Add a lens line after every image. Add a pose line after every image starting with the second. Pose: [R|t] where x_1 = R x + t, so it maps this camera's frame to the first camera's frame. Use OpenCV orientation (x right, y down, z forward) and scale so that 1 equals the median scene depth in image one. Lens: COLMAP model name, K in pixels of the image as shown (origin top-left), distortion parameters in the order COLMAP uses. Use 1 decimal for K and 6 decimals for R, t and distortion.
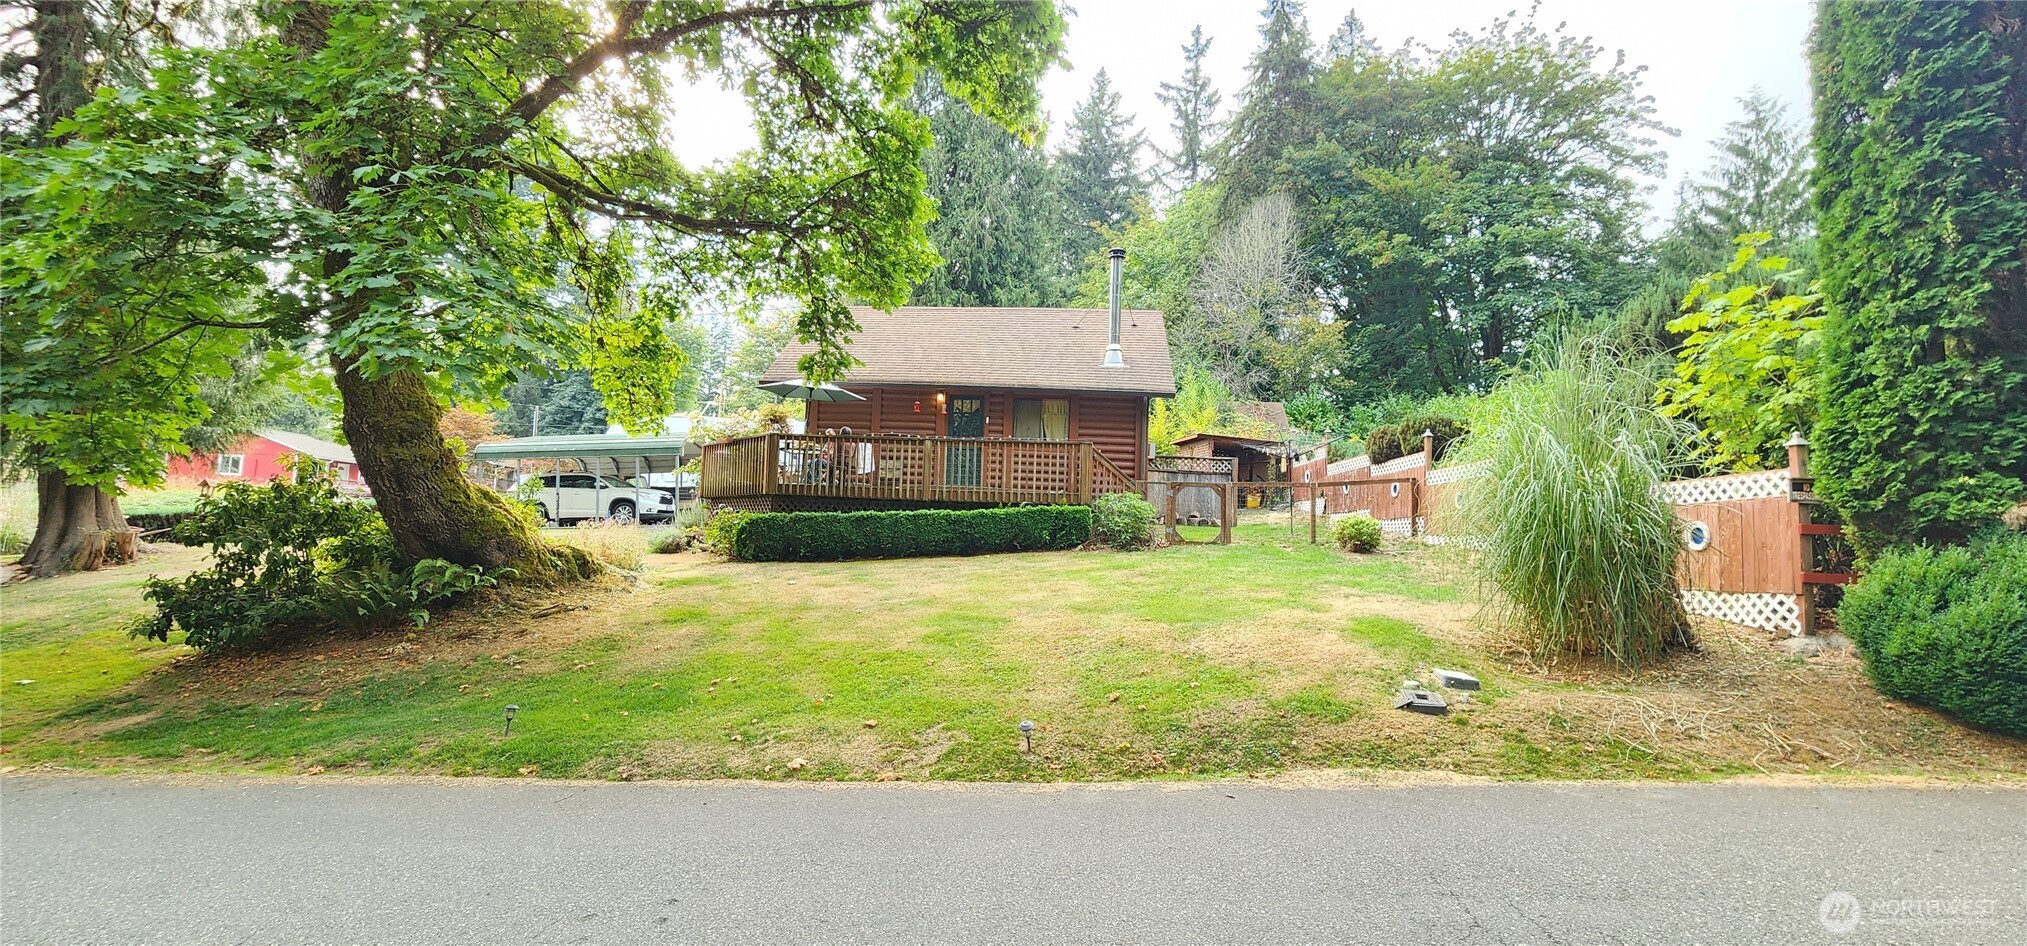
lens RADIAL K [[834.1, 0, 1014.5], [0, 834.1, 476.5], [0, 0, 1]] dist [0.001037, -0.000058]
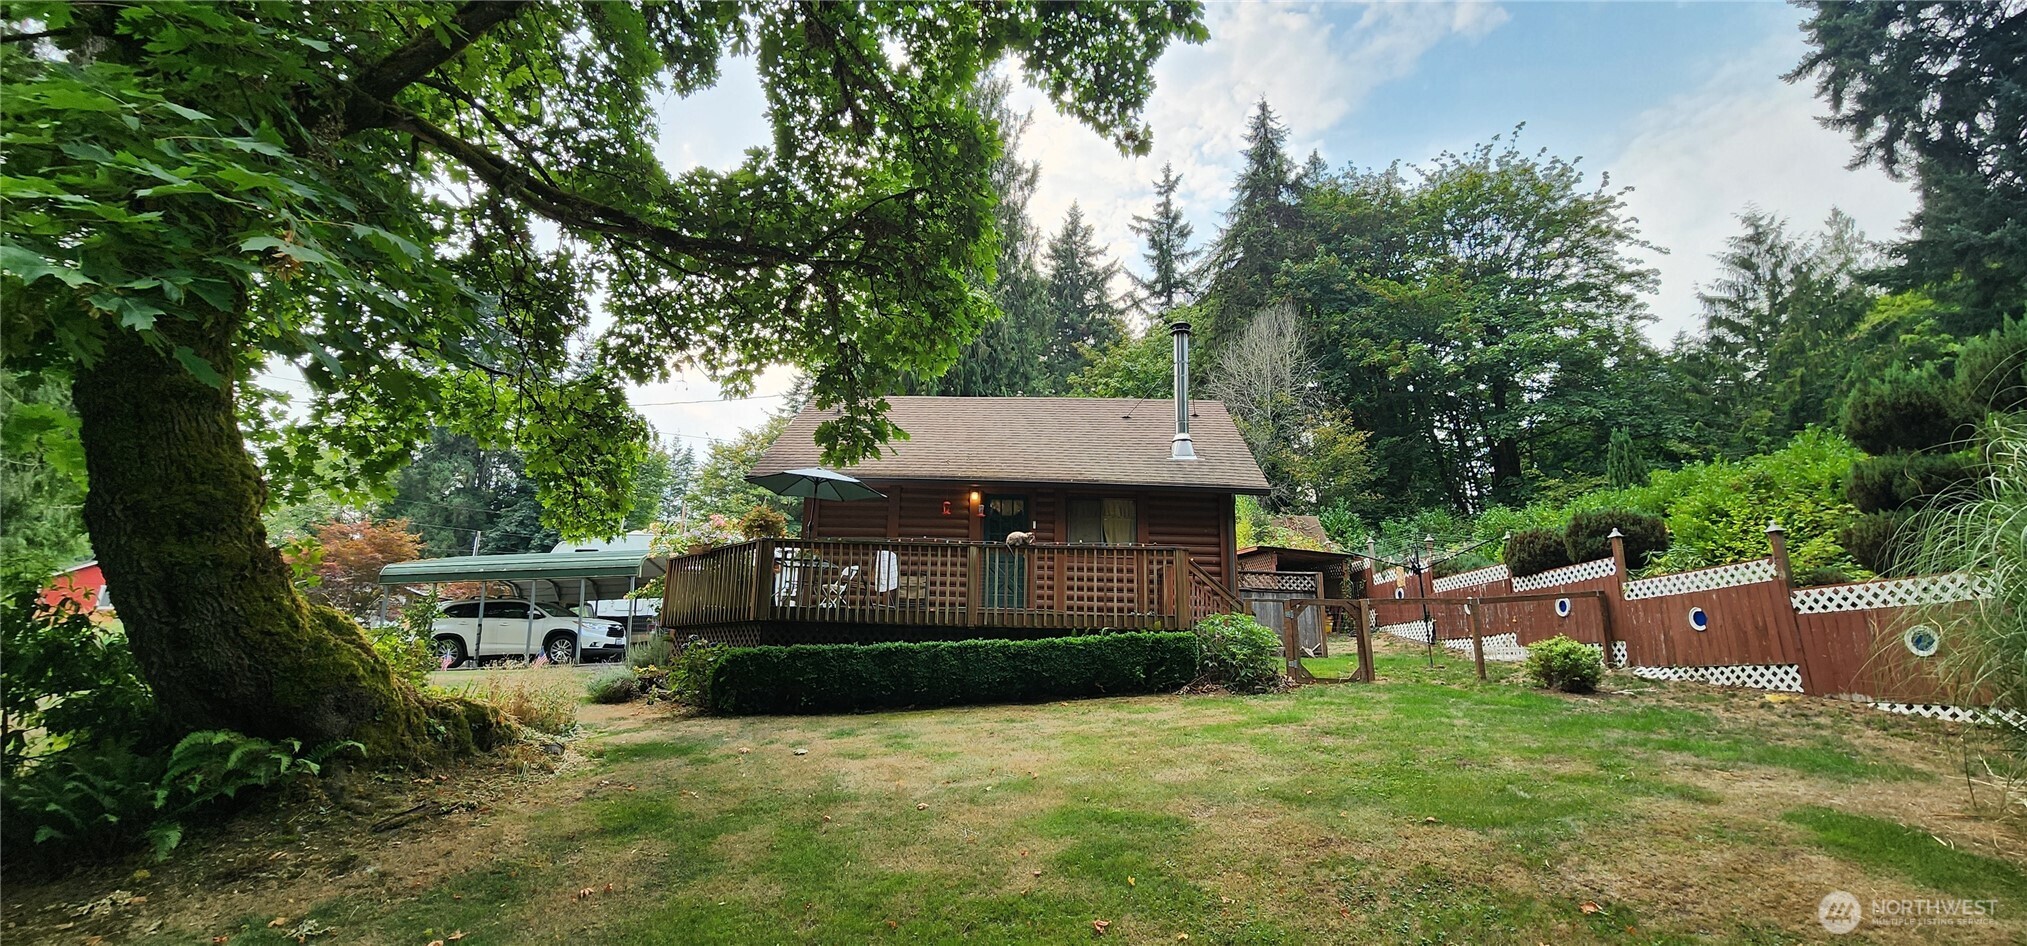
lens RADIAL K [[834.1, 0, 1014.5], [0, 834.1, 476.5], [0, 0, 1]] dist [0.001037, -0.000058]
pose [[0.998966, -0.001733, 0.045432, -0.095546], [0.008698, 0.988100, -0.153568, 0.010043], [-0.044625, 0.153804, 0.987093, 0.226841]]
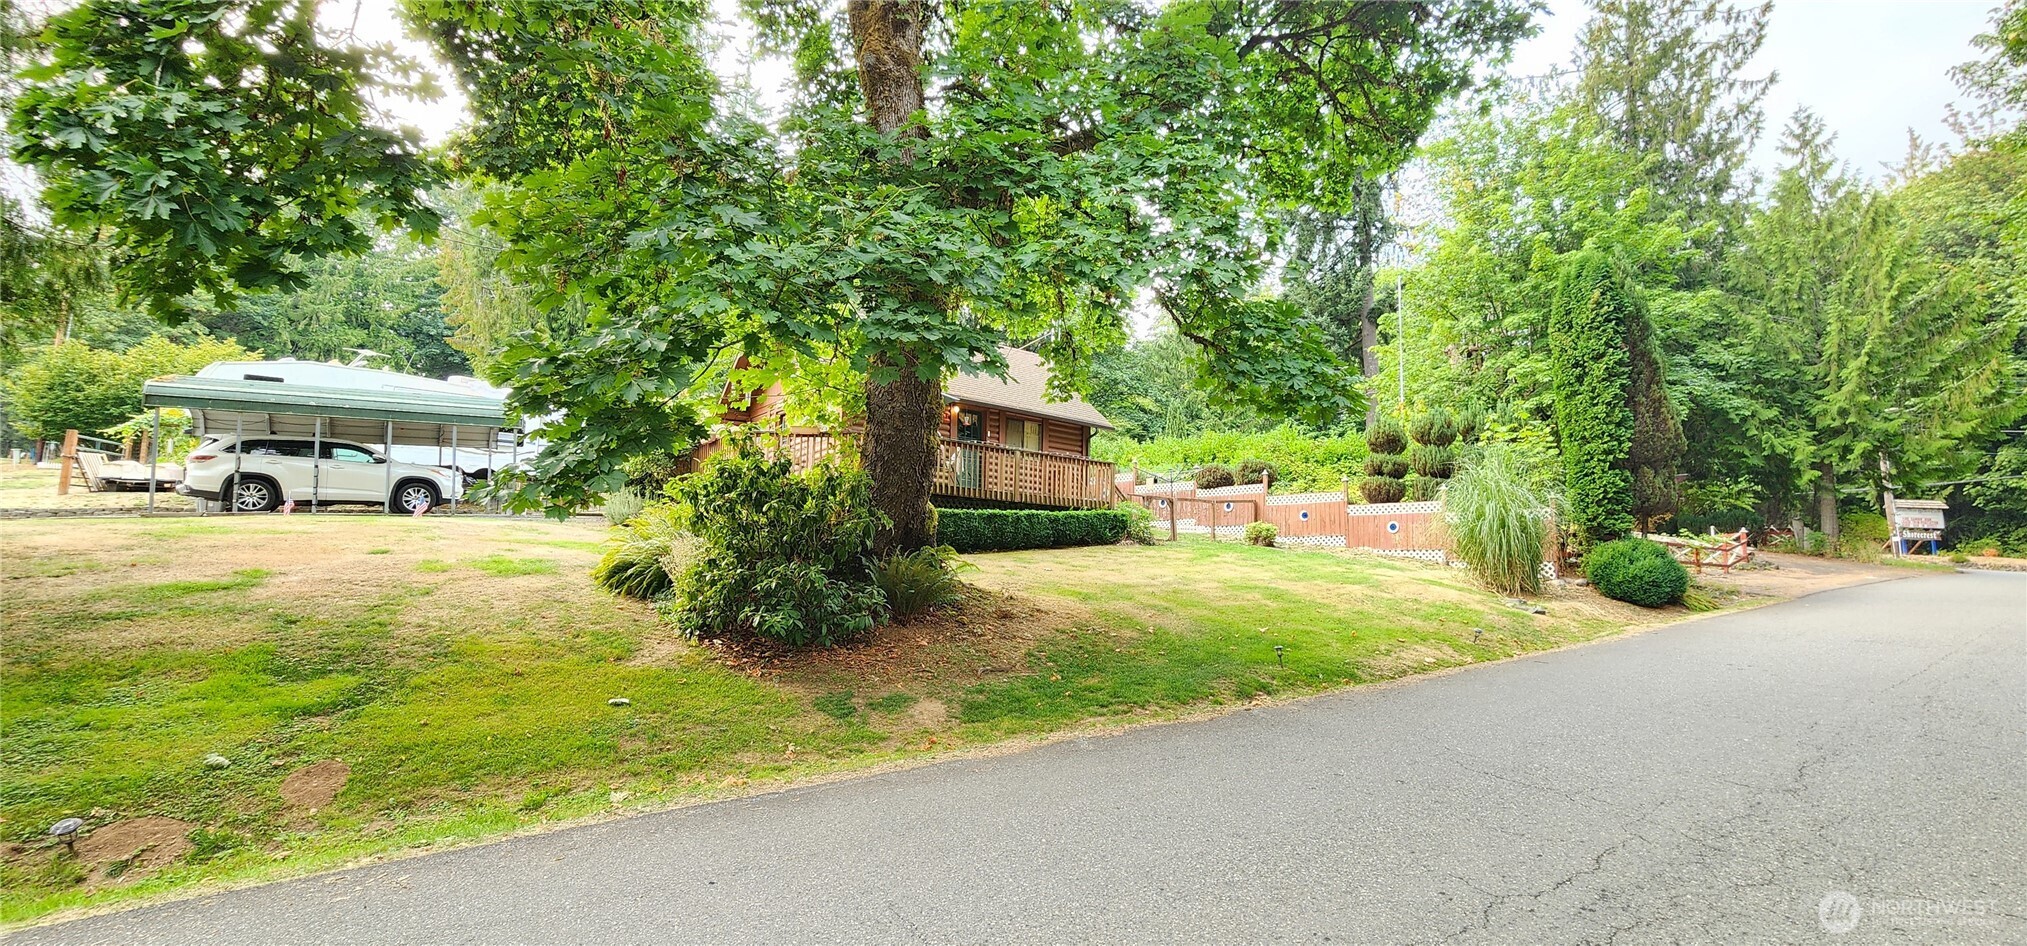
lens RADIAL K [[834.1, 0, 1014.5], [0, 834.1, 476.5], [0, 0, 1]] dist [0.001037, -0.000058]
pose [[0.741447, 0.060112, 0.668313, -0.847186], [-0.054587, 0.998082, -0.029212, 0.025685], [-0.668787, -0.014822, 0.743306, 0.127131]]
